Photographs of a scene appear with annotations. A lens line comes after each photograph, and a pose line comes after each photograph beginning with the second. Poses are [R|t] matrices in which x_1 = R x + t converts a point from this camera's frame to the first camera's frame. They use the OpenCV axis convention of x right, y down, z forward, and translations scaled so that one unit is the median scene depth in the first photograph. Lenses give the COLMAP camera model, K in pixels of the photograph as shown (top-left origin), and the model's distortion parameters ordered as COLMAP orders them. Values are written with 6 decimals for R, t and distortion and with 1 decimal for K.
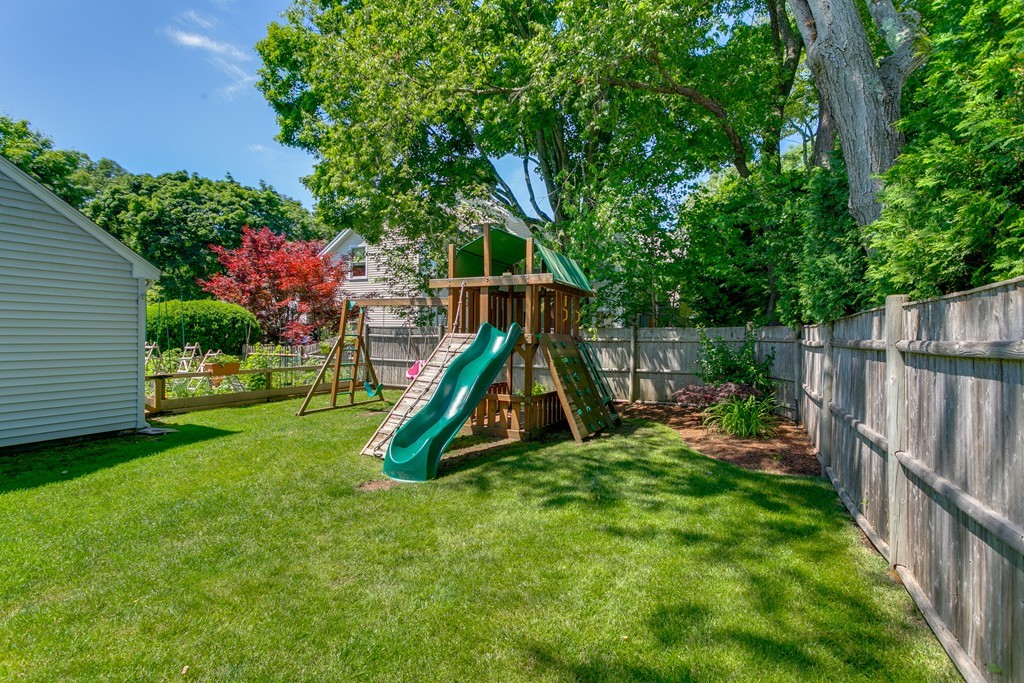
lens RADIAL K [[484.5, 0, 511.8], [0, 484.5, 347.1], [0, 0, 1]] dist [0.000413, -0.000145]
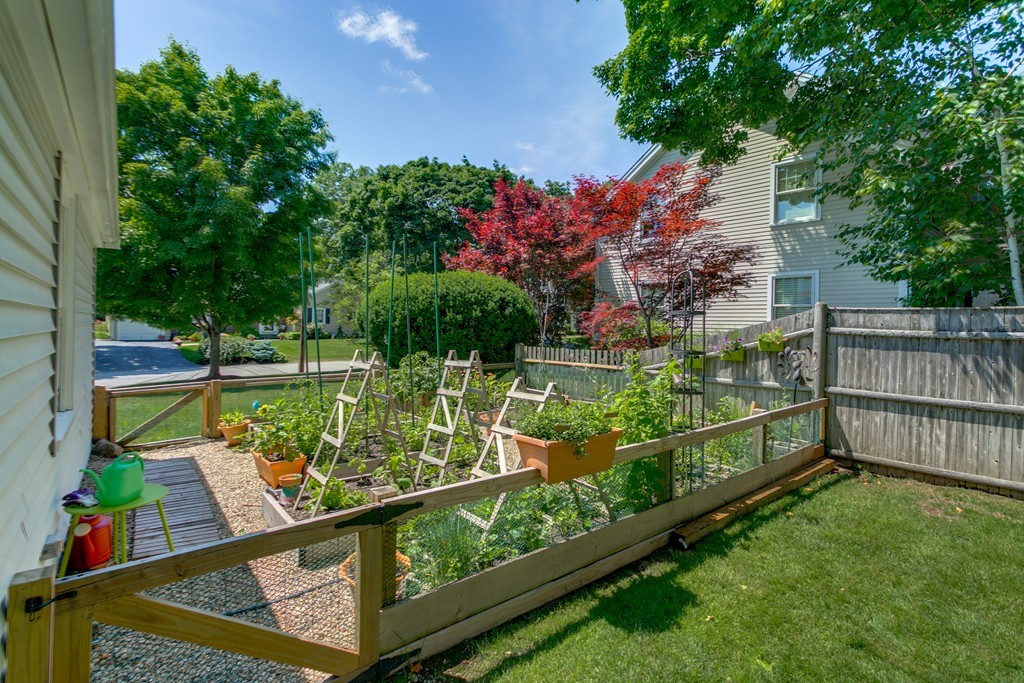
lens RADIAL K [[485.1, 0, 514.0], [0, 485.1, 333.1], [0, 0, 1]] dist [0.001236, 0.000854]
pose [[0.918942, 0.008057, -0.394311, -0.149562], [-0.011522, 0.999913, -0.006420, -0.006585], [0.394225, 0.010443, 0.918955, 0.211185]]
